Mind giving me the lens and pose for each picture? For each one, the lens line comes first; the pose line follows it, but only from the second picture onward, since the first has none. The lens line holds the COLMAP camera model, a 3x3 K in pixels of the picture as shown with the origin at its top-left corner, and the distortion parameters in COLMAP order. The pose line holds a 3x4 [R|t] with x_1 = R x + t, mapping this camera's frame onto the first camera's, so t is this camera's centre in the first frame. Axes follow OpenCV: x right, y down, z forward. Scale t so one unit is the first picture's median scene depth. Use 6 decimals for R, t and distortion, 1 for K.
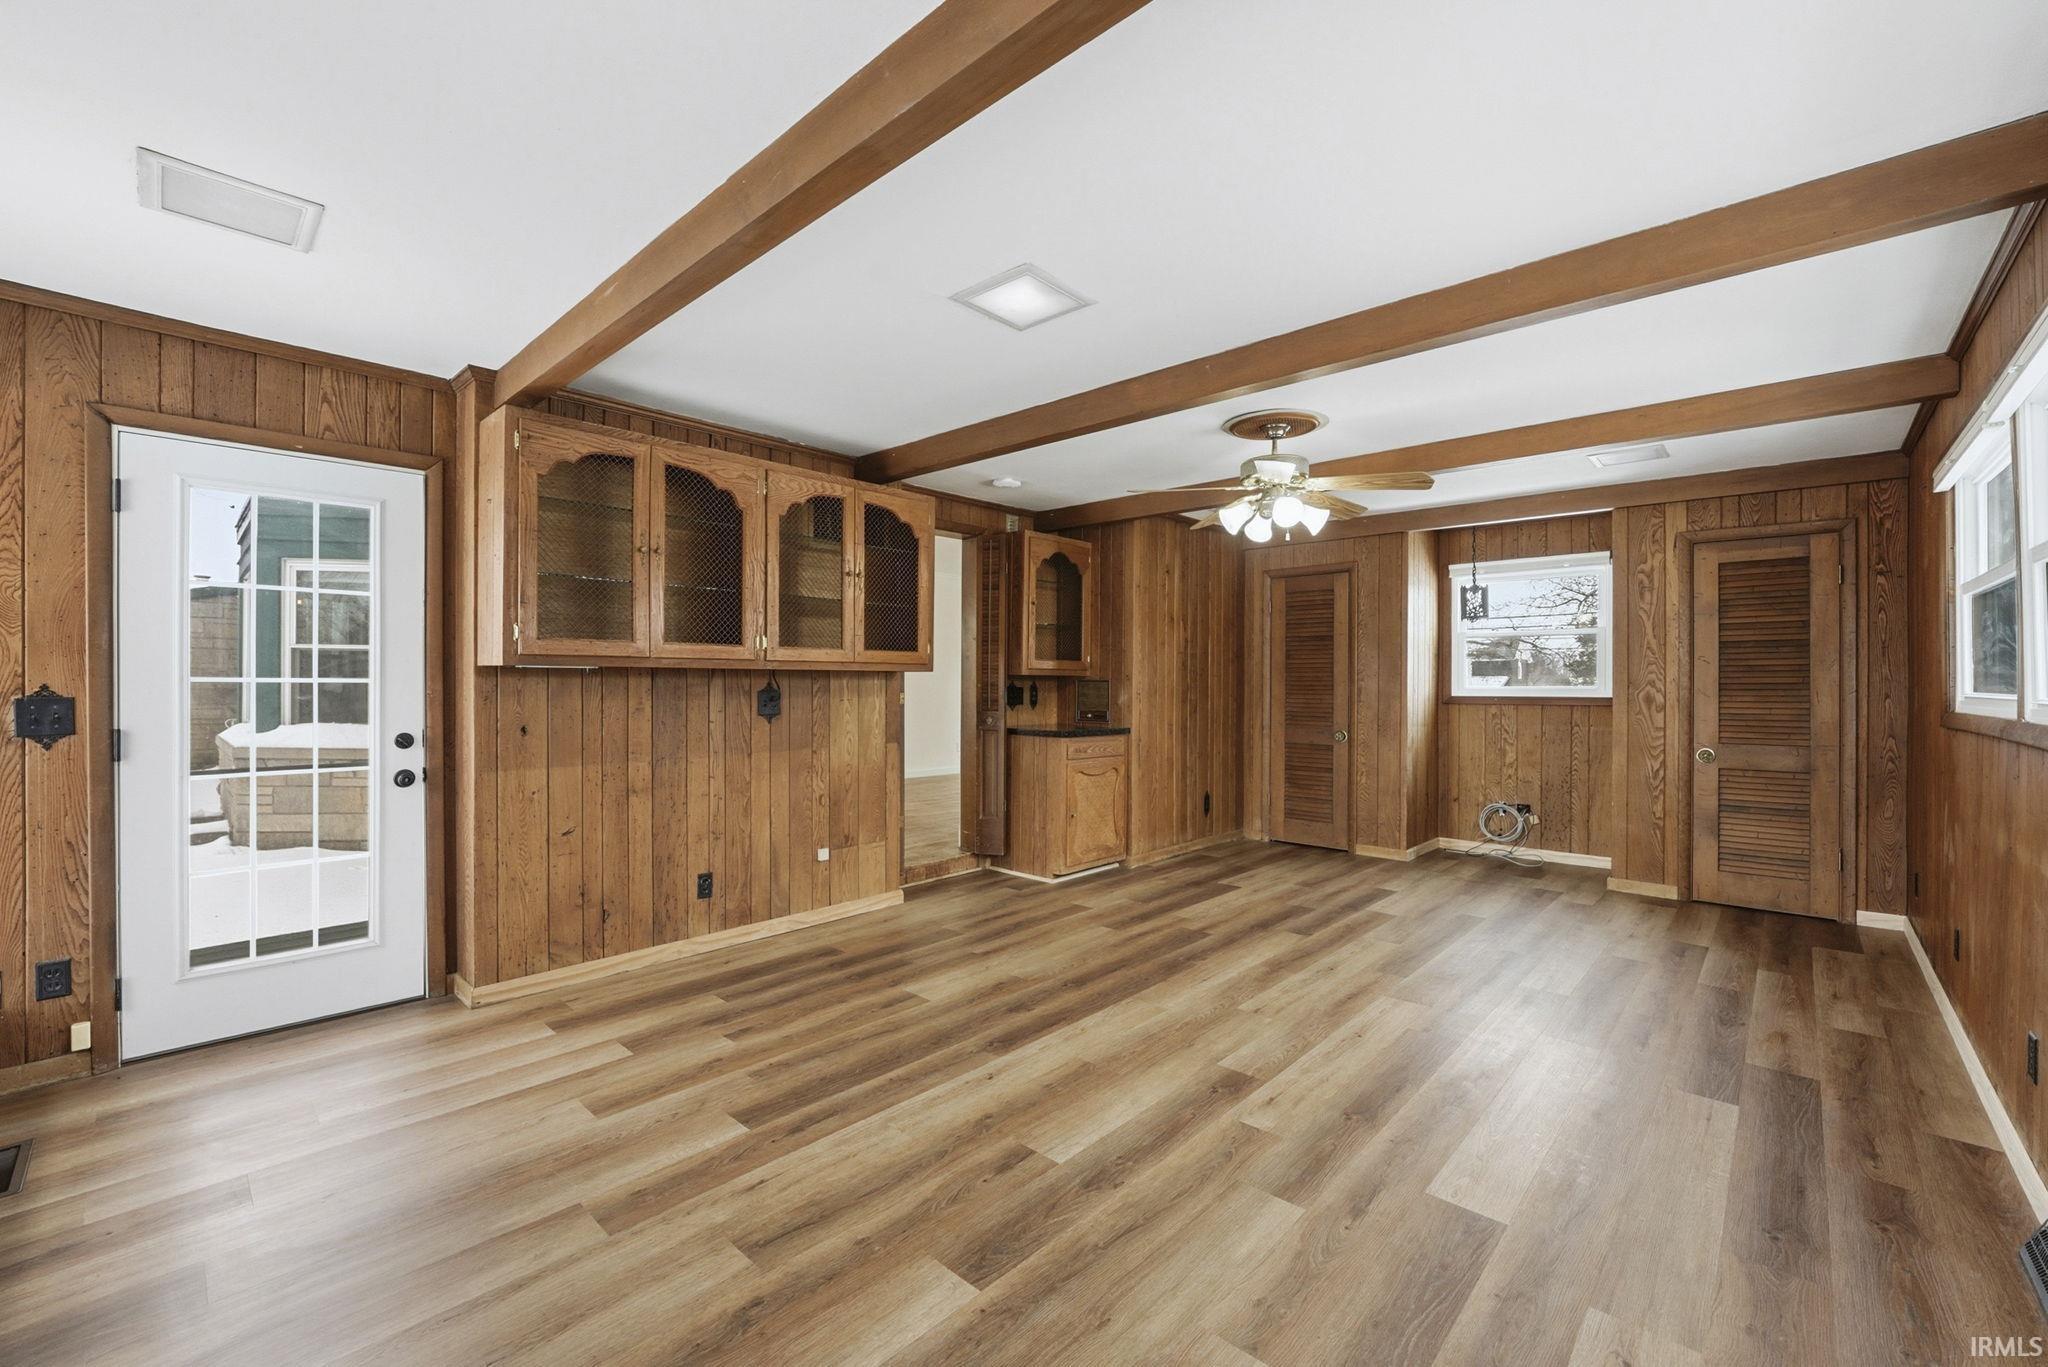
lens RADIAL K [[828.2, 0, 1012.2], [0, 828.2, 686.2], [0, 0, 1]] dist [-0.012596, 0.000263]
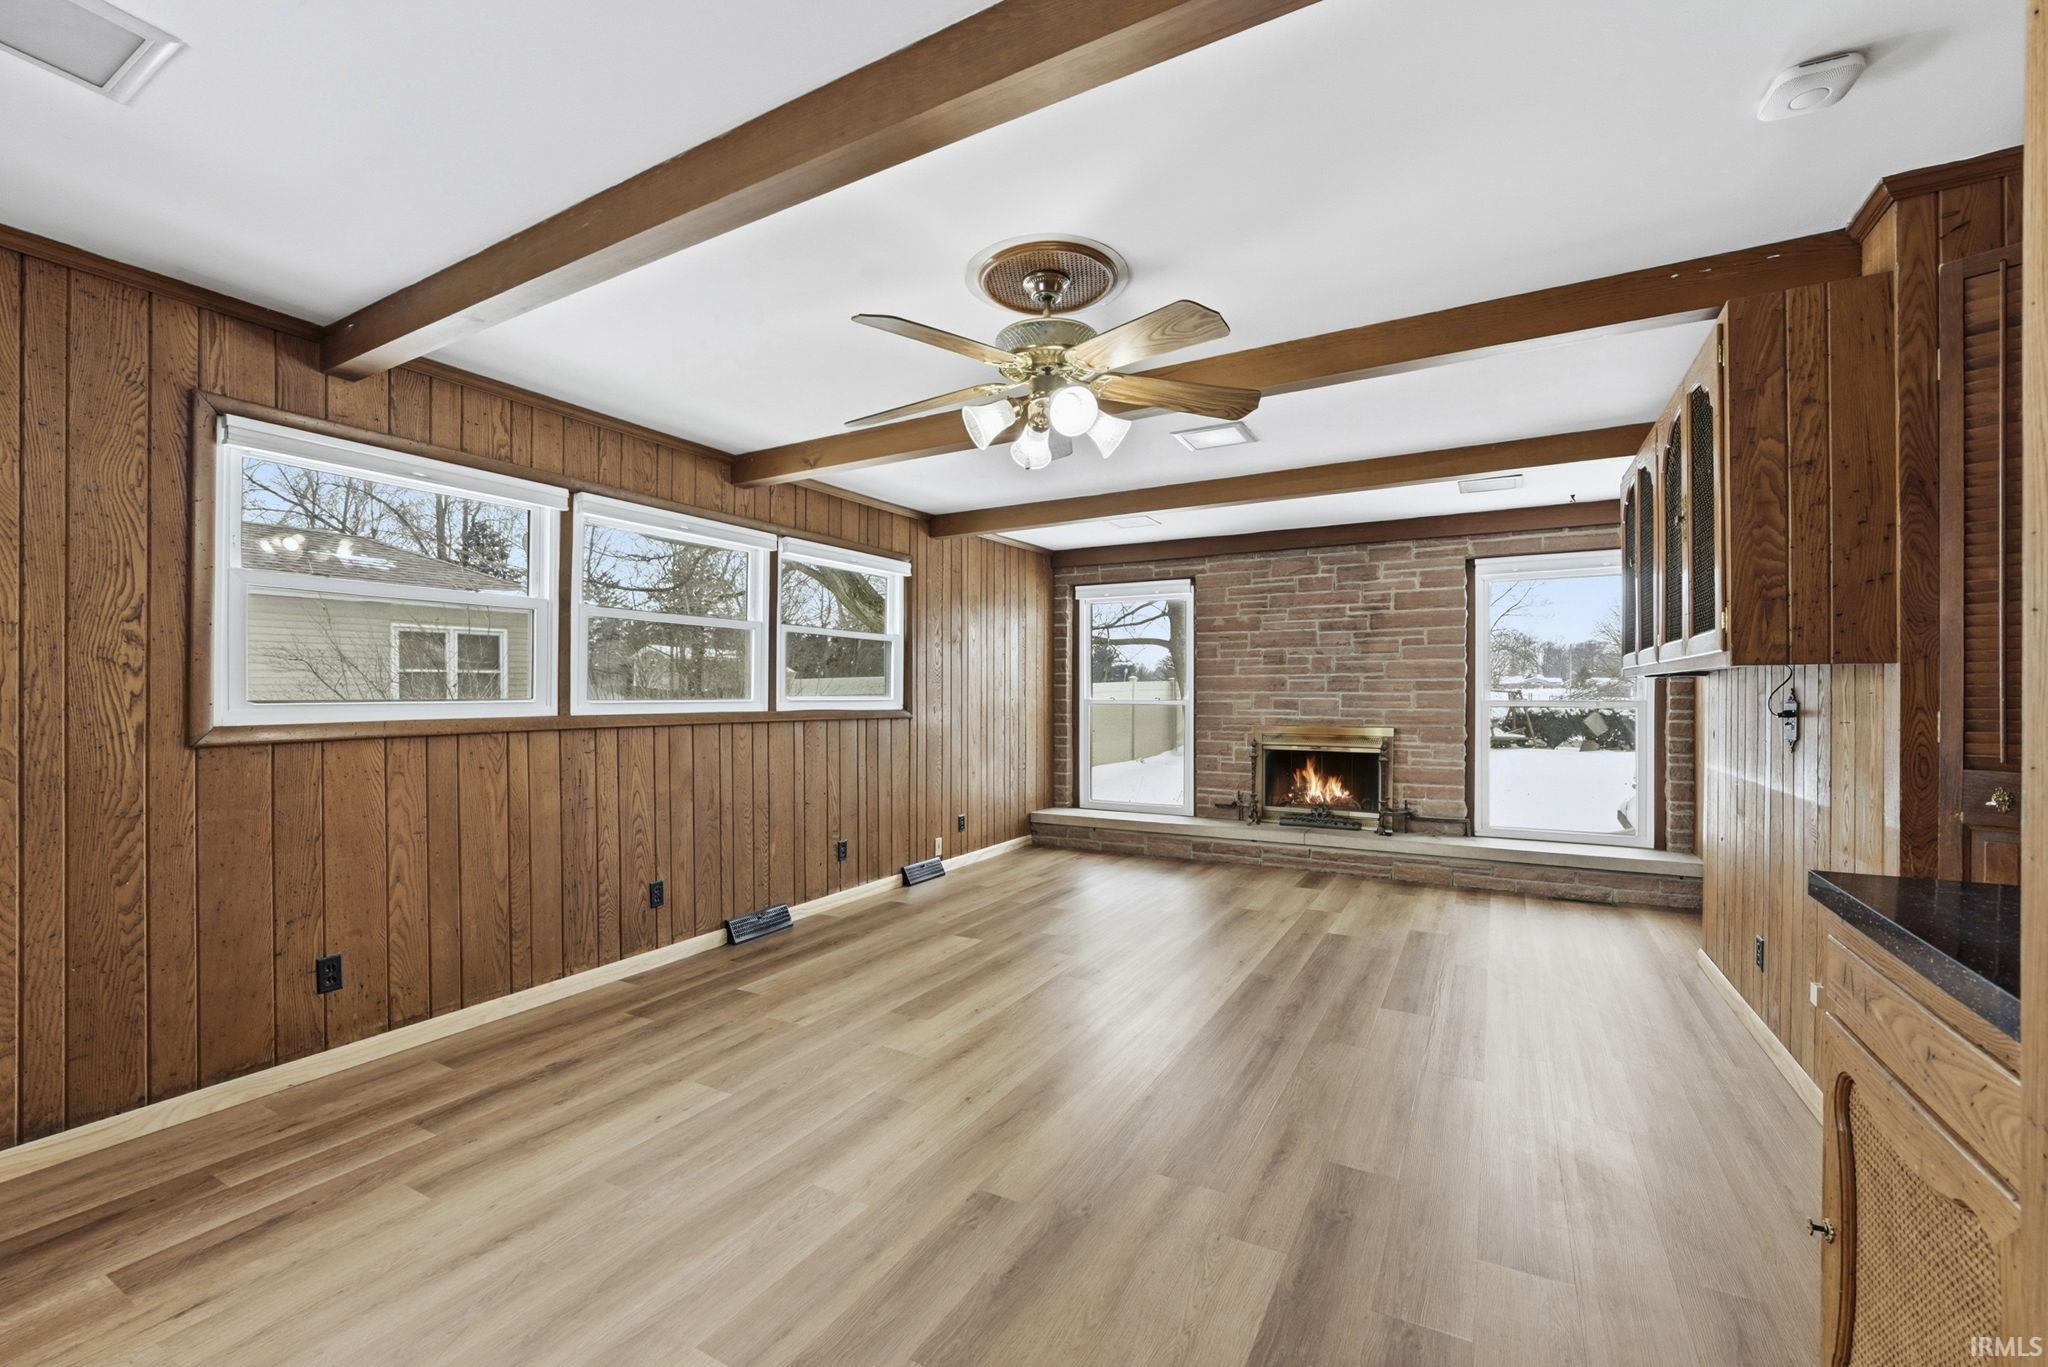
lens RADIAL K [[828.2, 0, 1037.2], [0, 828.2, 693.7], [0, 0, 1]] dist [-0.012596, 0.000263]
pose [[-0.963669, -0.000214, -0.267098, 0.523120], [-0.001109, 0.999994, 0.003201, -0.000132], [0.267095, 0.003382, -0.963664, 1.705675]]
